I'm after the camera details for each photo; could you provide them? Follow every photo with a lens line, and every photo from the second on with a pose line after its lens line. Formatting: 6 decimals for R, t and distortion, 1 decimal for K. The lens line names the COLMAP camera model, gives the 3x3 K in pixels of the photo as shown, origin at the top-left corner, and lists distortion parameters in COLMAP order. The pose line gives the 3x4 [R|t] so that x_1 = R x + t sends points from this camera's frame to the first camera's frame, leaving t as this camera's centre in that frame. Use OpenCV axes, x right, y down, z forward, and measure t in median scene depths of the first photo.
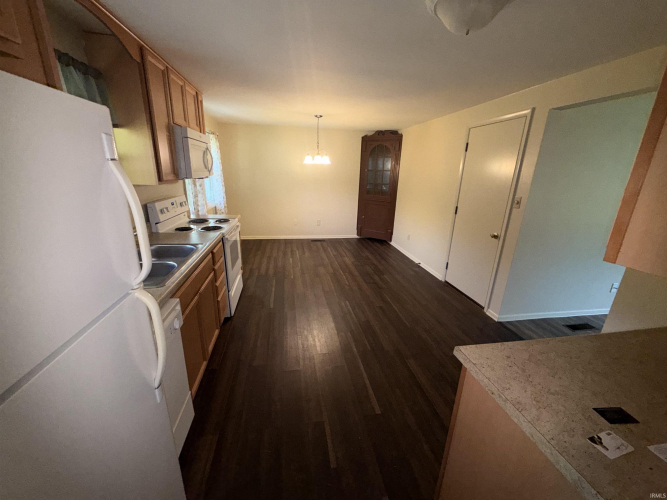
lens RADIAL K [[267.2, 0, 333.5], [0, 267.2, 250.0], [0, 0, 1]] dist [0.001523, 0.000343]
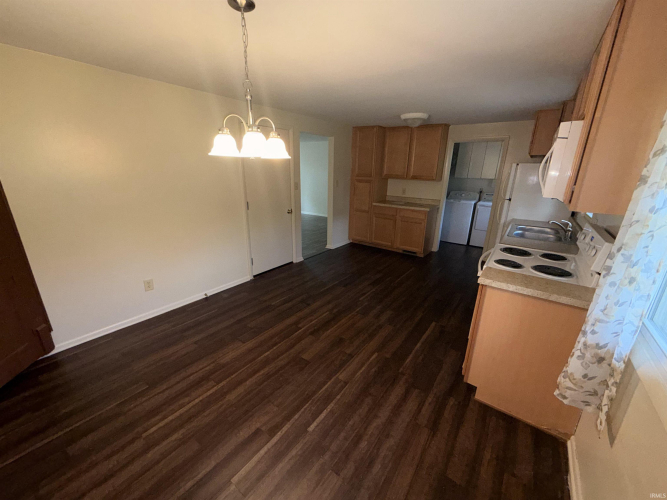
lens RADIAL K [[267.2, 0, 333.5], [0, 267.2, 250.0], [0, 0, 1]] dist [0.001523, 0.000343]
pose [[-0.692459, -0.253034, 0.675629, -0.413738], [0.171496, 0.851905, 0.494820, -0.389186], [-0.700778, 0.458510, -0.546515, 1.226768]]
